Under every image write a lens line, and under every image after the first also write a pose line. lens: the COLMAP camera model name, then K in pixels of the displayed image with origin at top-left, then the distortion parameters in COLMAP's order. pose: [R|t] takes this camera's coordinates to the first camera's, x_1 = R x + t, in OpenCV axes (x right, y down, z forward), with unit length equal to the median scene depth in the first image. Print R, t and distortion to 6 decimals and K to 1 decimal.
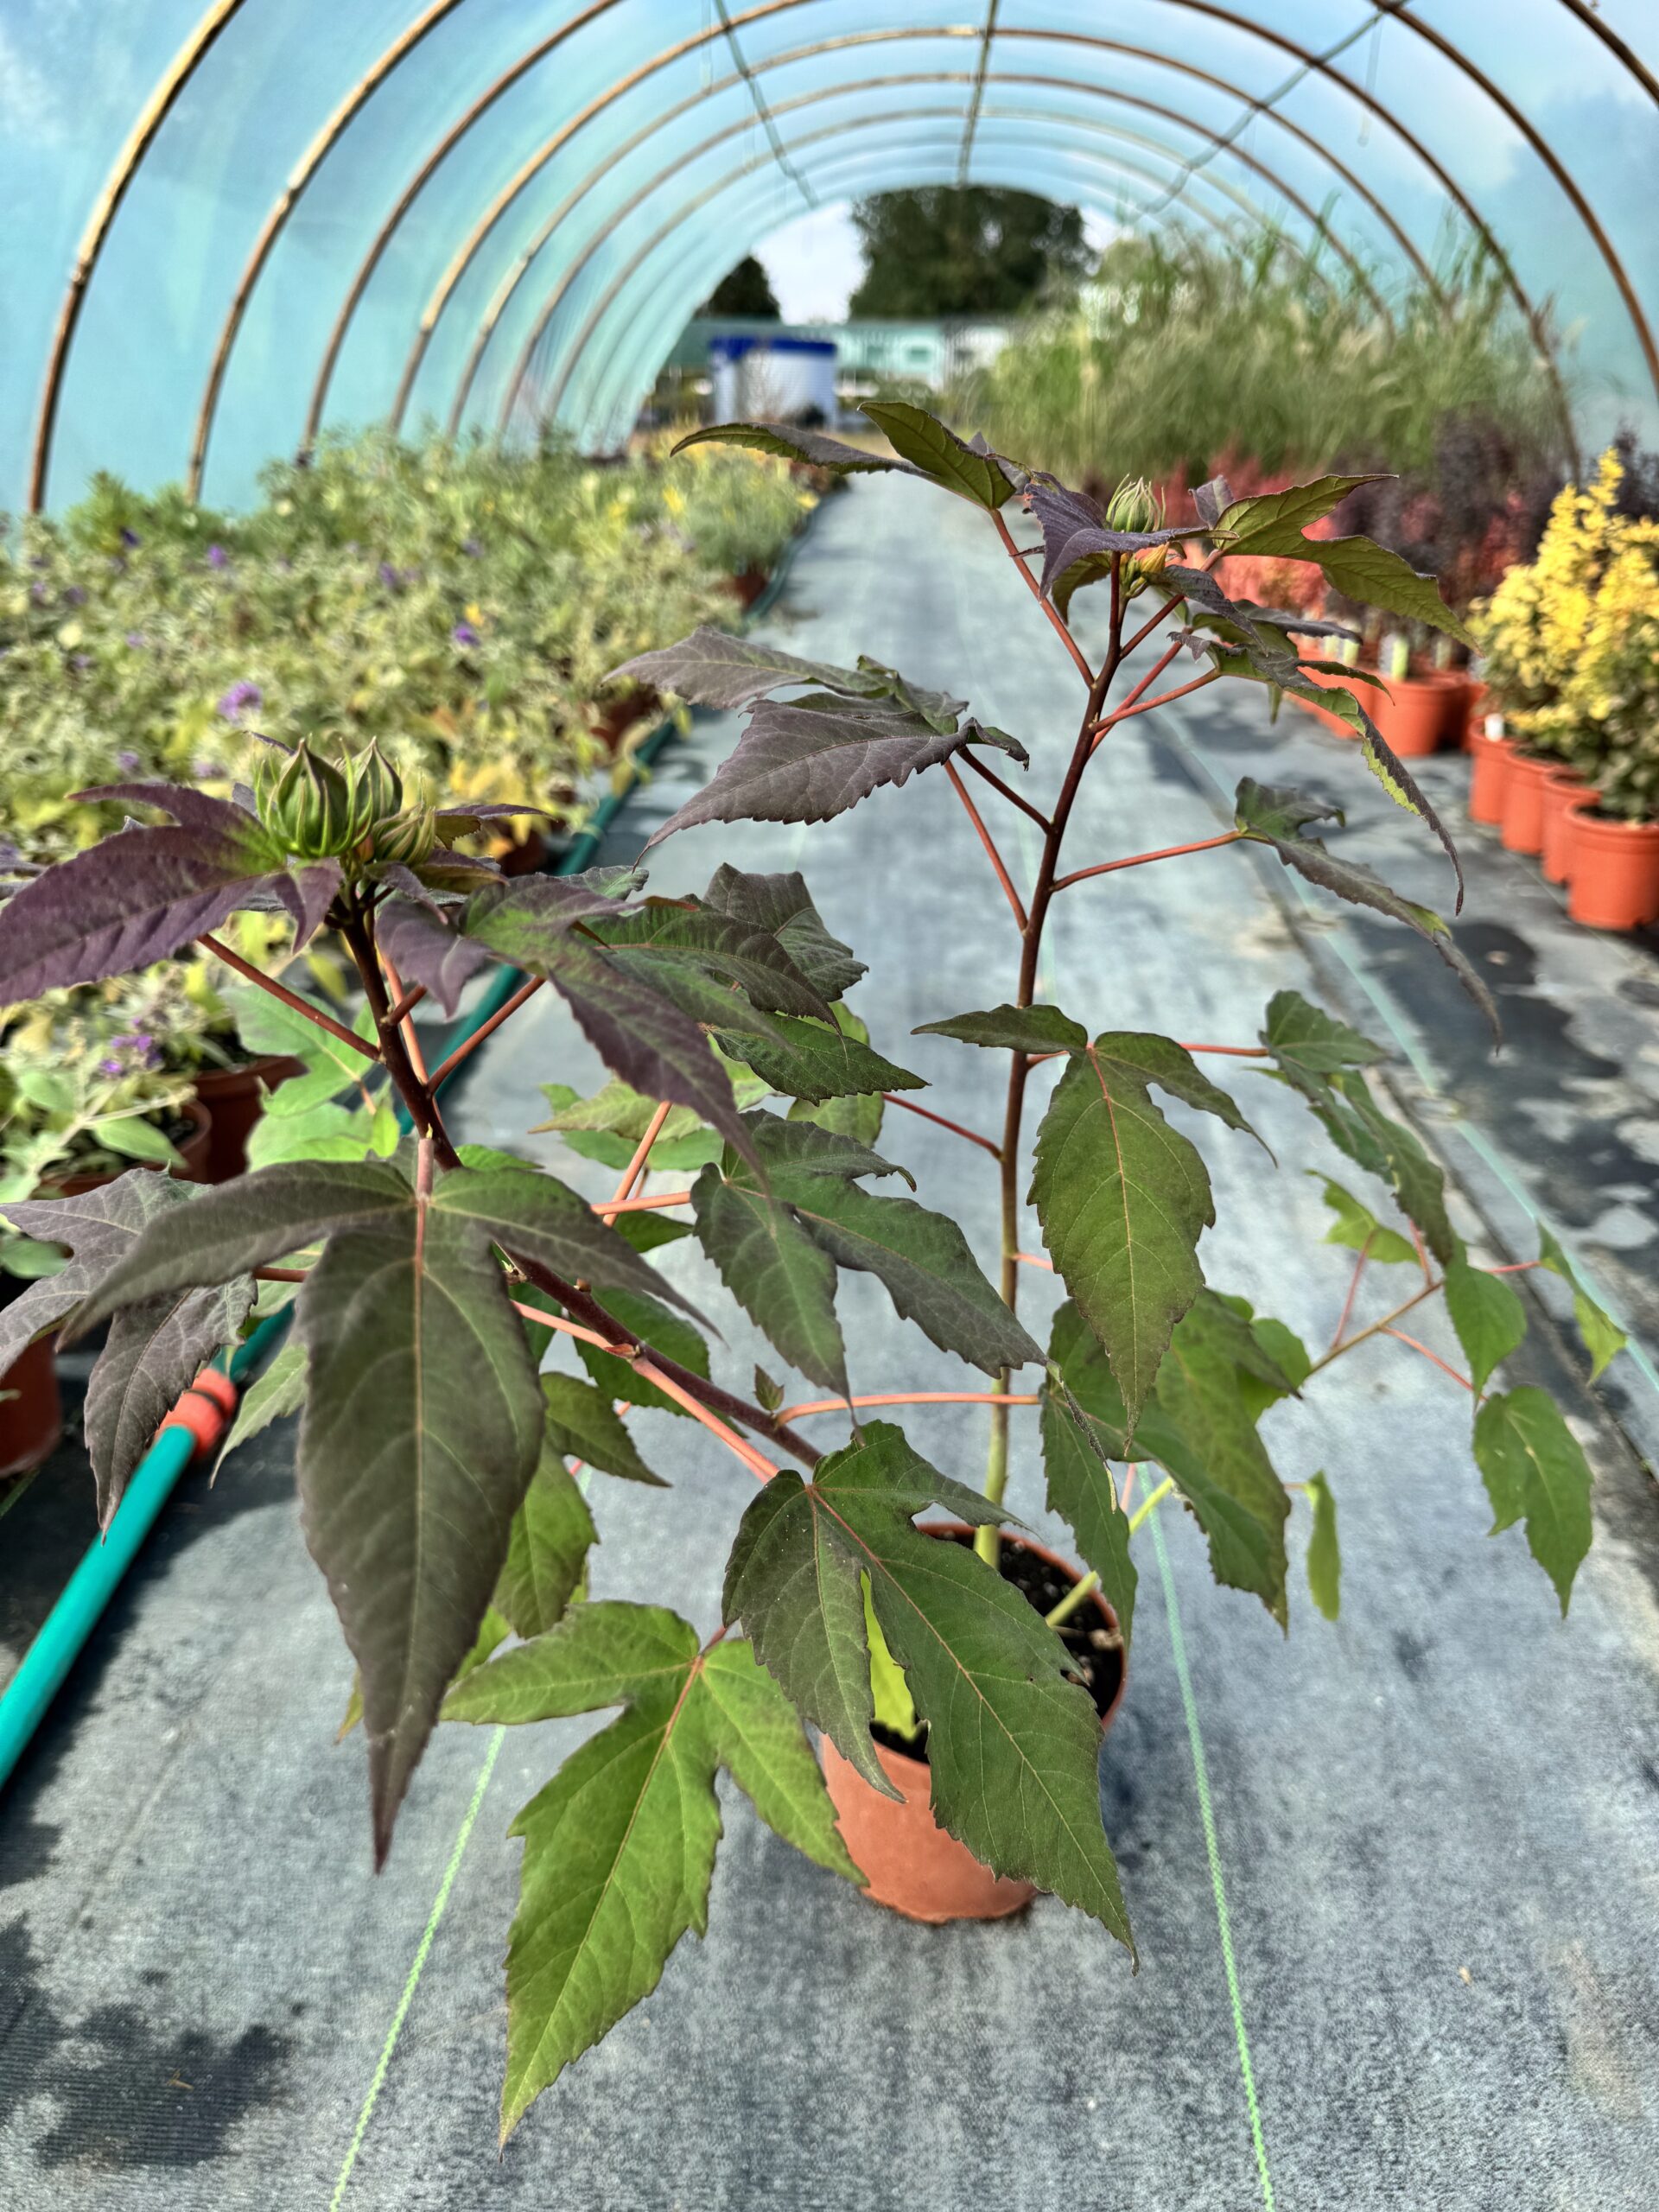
lens RADIAL K [[1594.4, 0, 836.0], [0, 1594.4, 1088.9], [0, 0, 1]] dist [-0.007165, -0.011679]
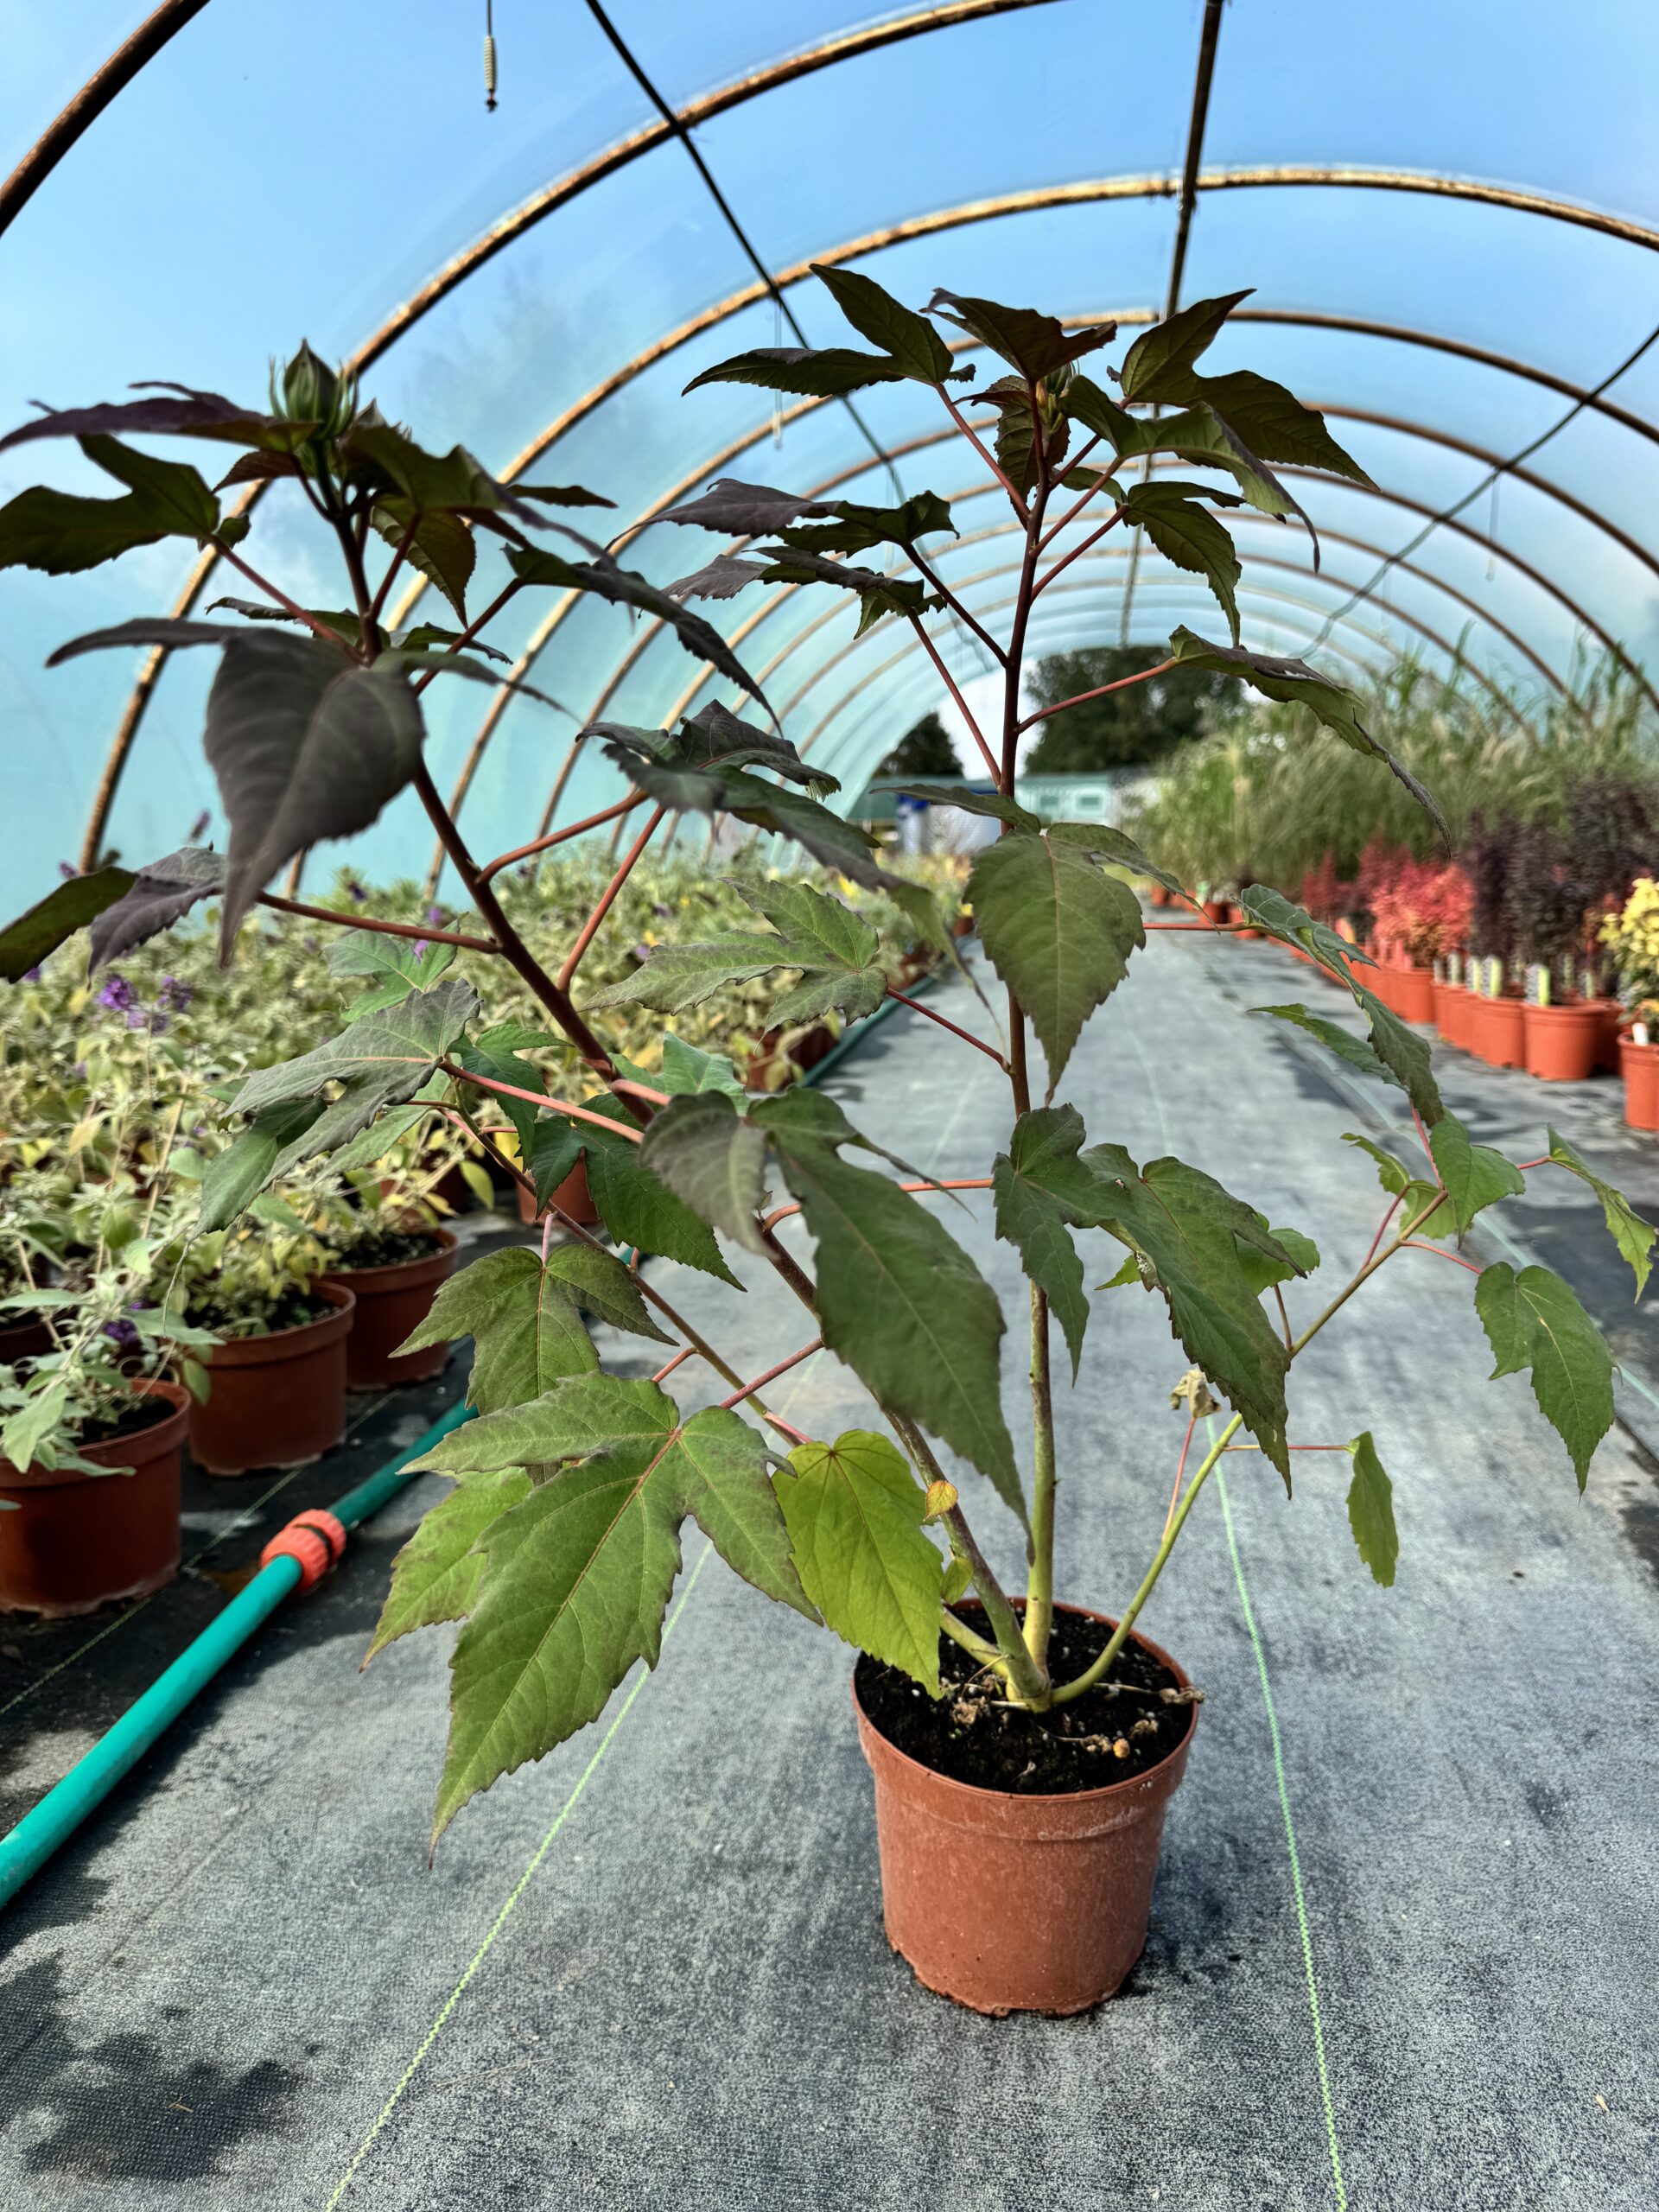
lens RADIAL K [[1573.6, 0, 838.5], [0, 1573.6, 1108.1], [0, 0, 1]] dist [0.000572, -0.013717]
pose [[0.993618, -0.006736, -0.112600, 0.075098], [-0.020570, 0.970657, -0.239588, 0.225610], [0.110910, 0.240375, 0.964323, -0.007238]]
